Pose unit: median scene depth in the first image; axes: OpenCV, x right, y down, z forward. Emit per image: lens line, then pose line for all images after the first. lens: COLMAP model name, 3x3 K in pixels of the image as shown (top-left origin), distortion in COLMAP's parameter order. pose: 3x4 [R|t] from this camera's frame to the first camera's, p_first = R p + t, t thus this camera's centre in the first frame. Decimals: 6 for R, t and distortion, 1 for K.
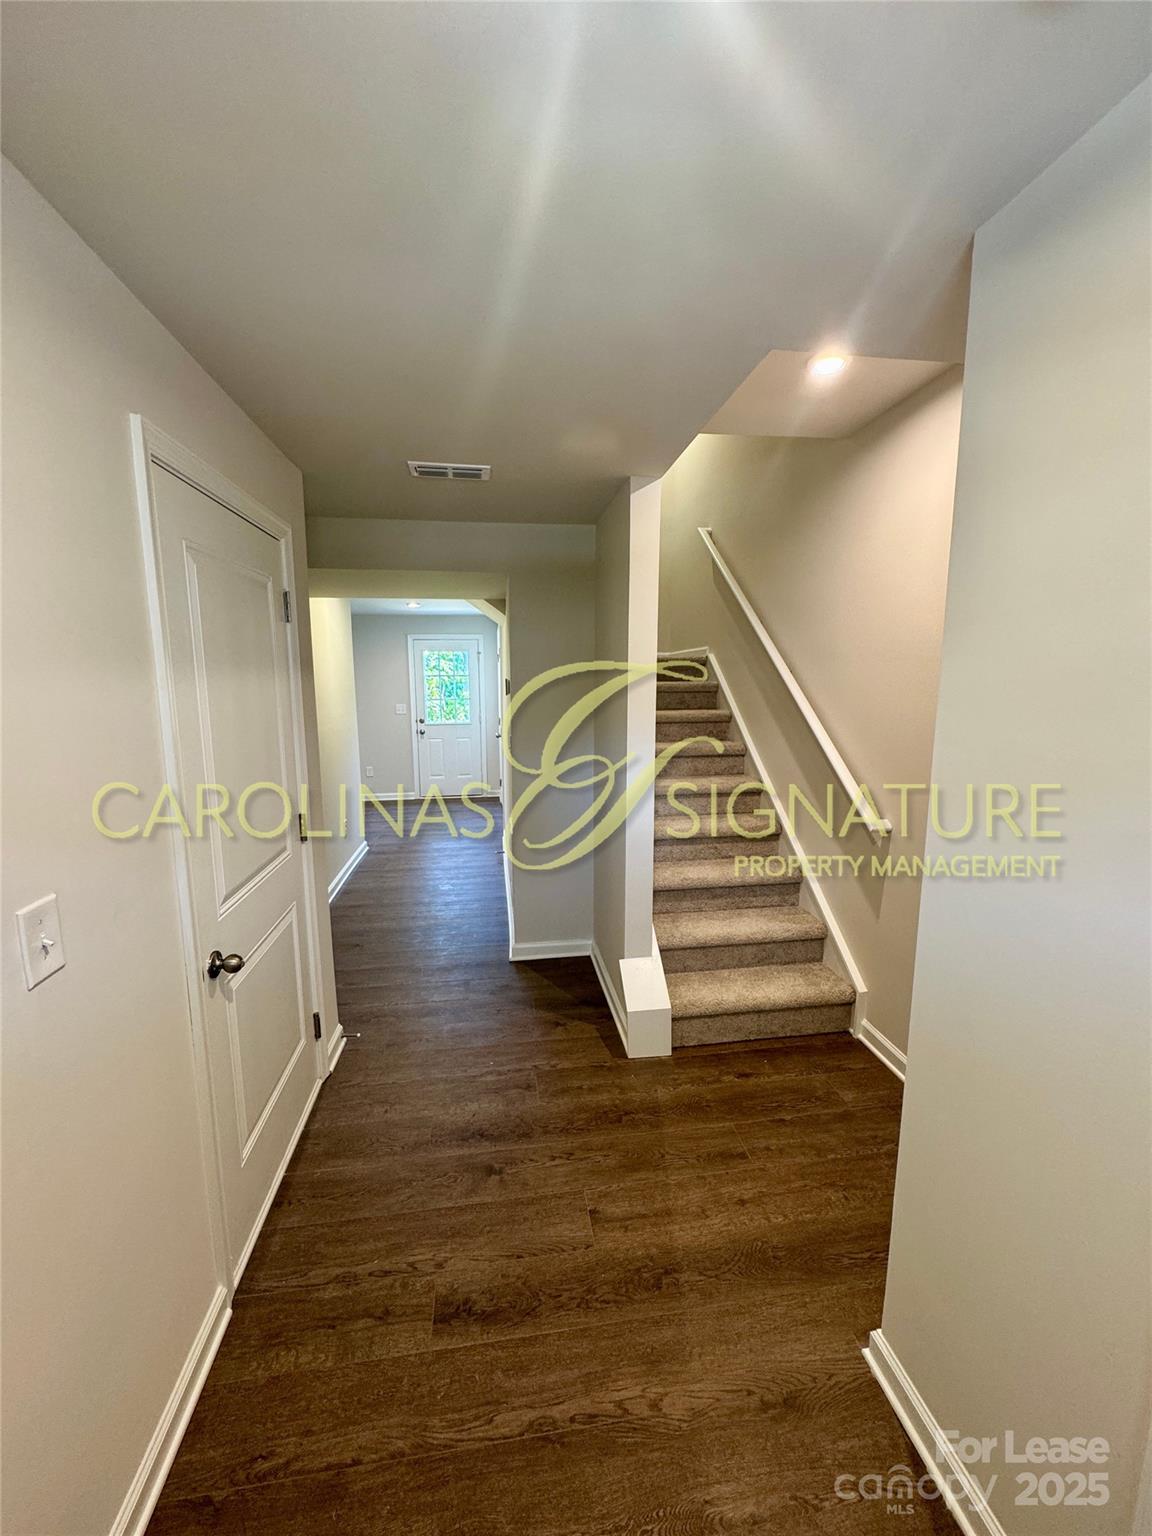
lens RADIAL K [[612.1, 0, 574.7], [0, 612.1, 767.4], [0, 0, 1]] dist [-0.000841, 0.000292]
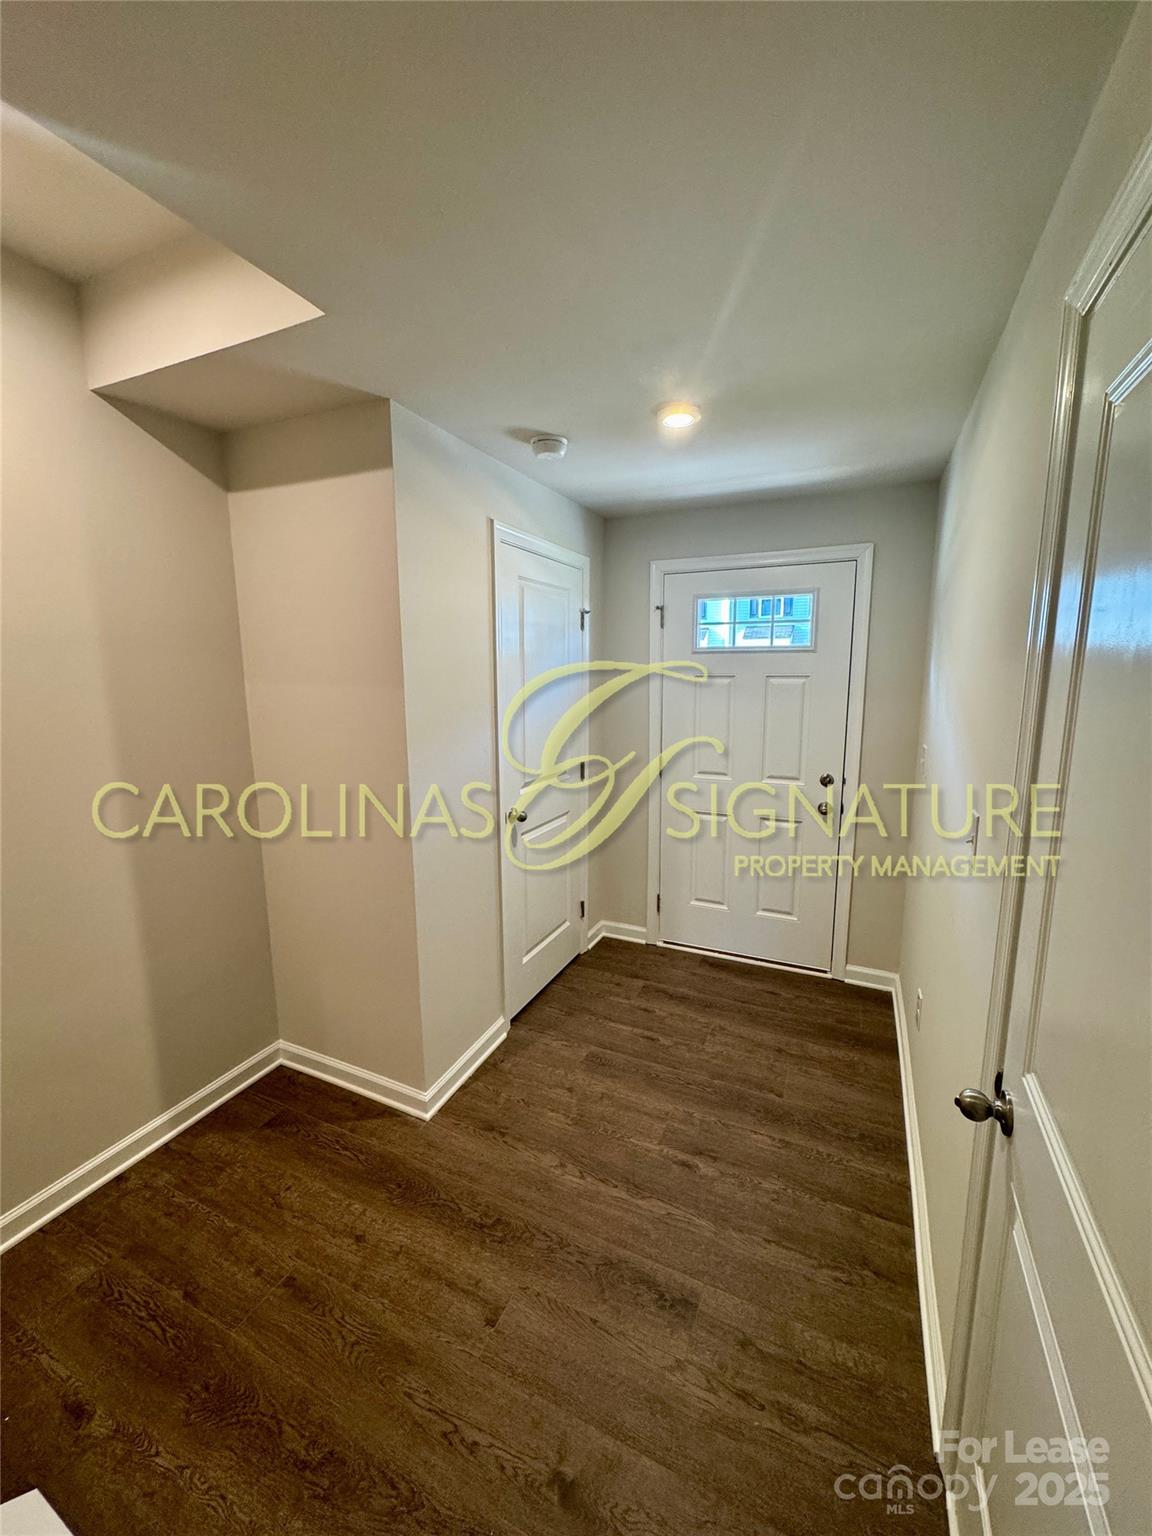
lens RADIAL K [[612.1, 0, 574.7], [0, 612.1, 767.4], [0, 0, 1]] dist [-0.000841, 0.000292]
pose [[-0.839846, -0.076427, 0.537418, -0.511946], [0.089024, 0.957241, 0.275252, -0.223838], [-0.535476, 0.279013, -0.797131, 1.592935]]
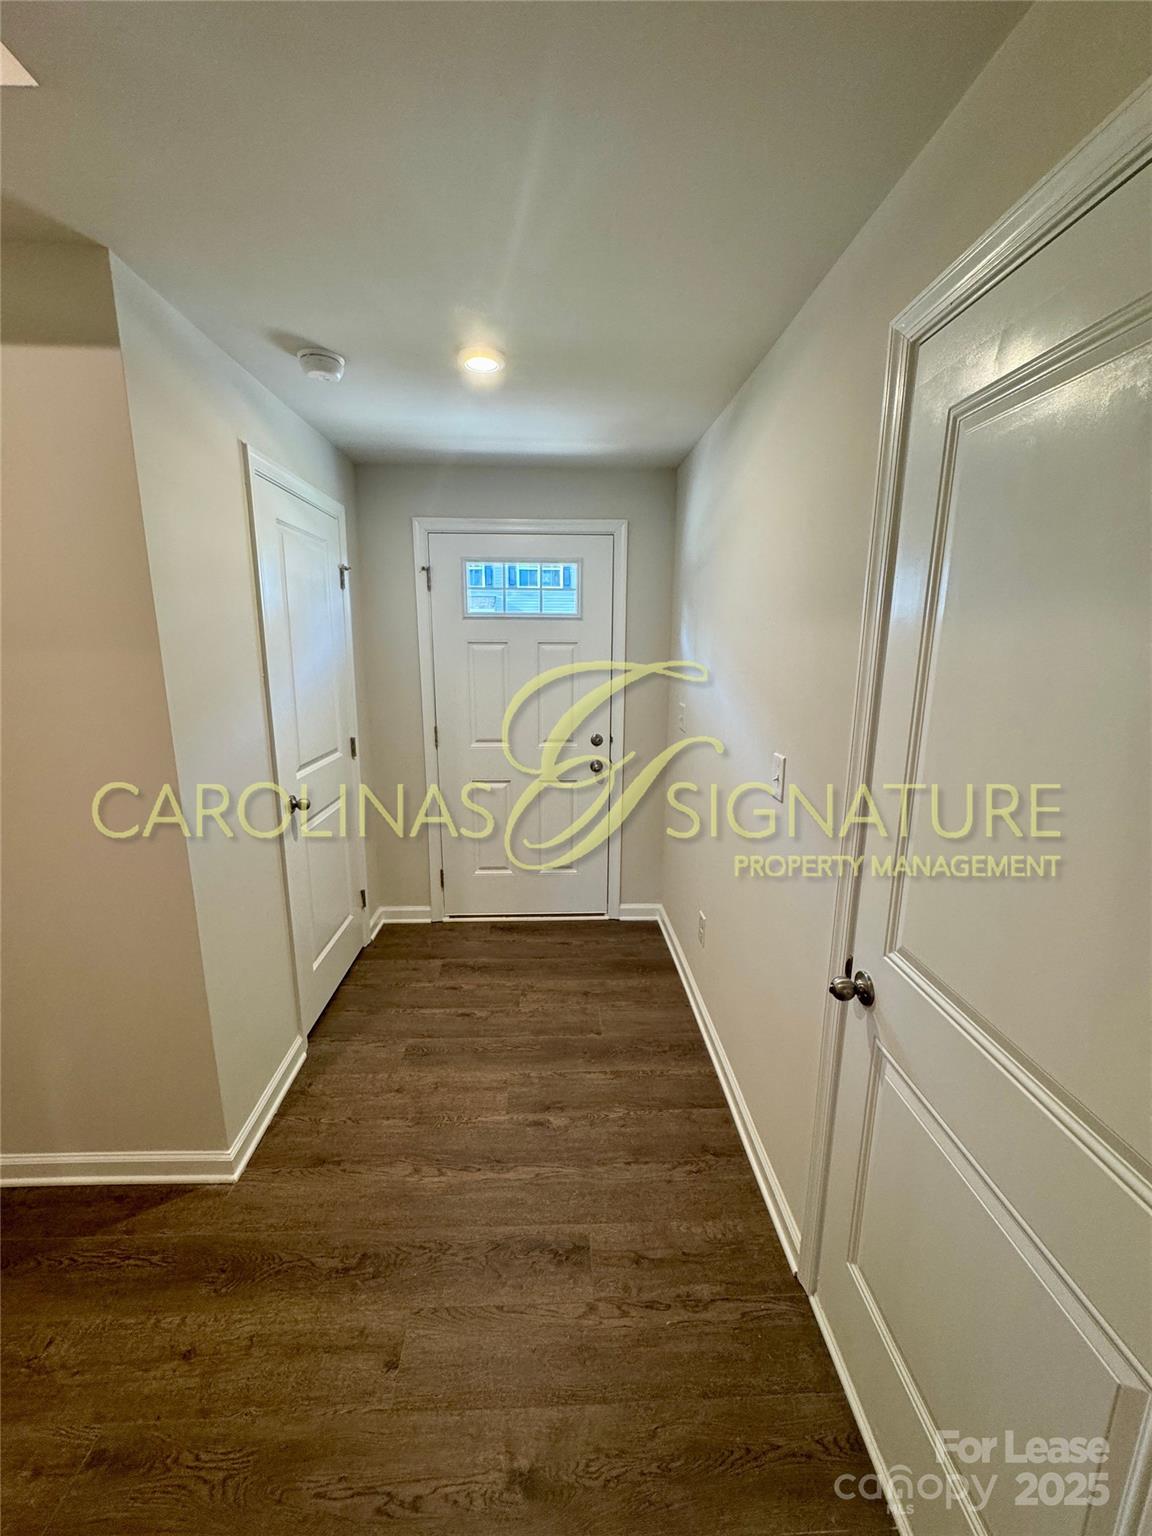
lens RADIAL K [[612.1, 0, 574.7], [0, 612.1, 767.4], [0, 0, 1]] dist [-0.000841, 0.000292]
pose [[-0.995262, -0.019845, 0.095183, -0.277618], [0.014279, 0.938500, 0.344983, -0.217275], [-0.096176, 0.344708, -0.933770, 1.627956]]
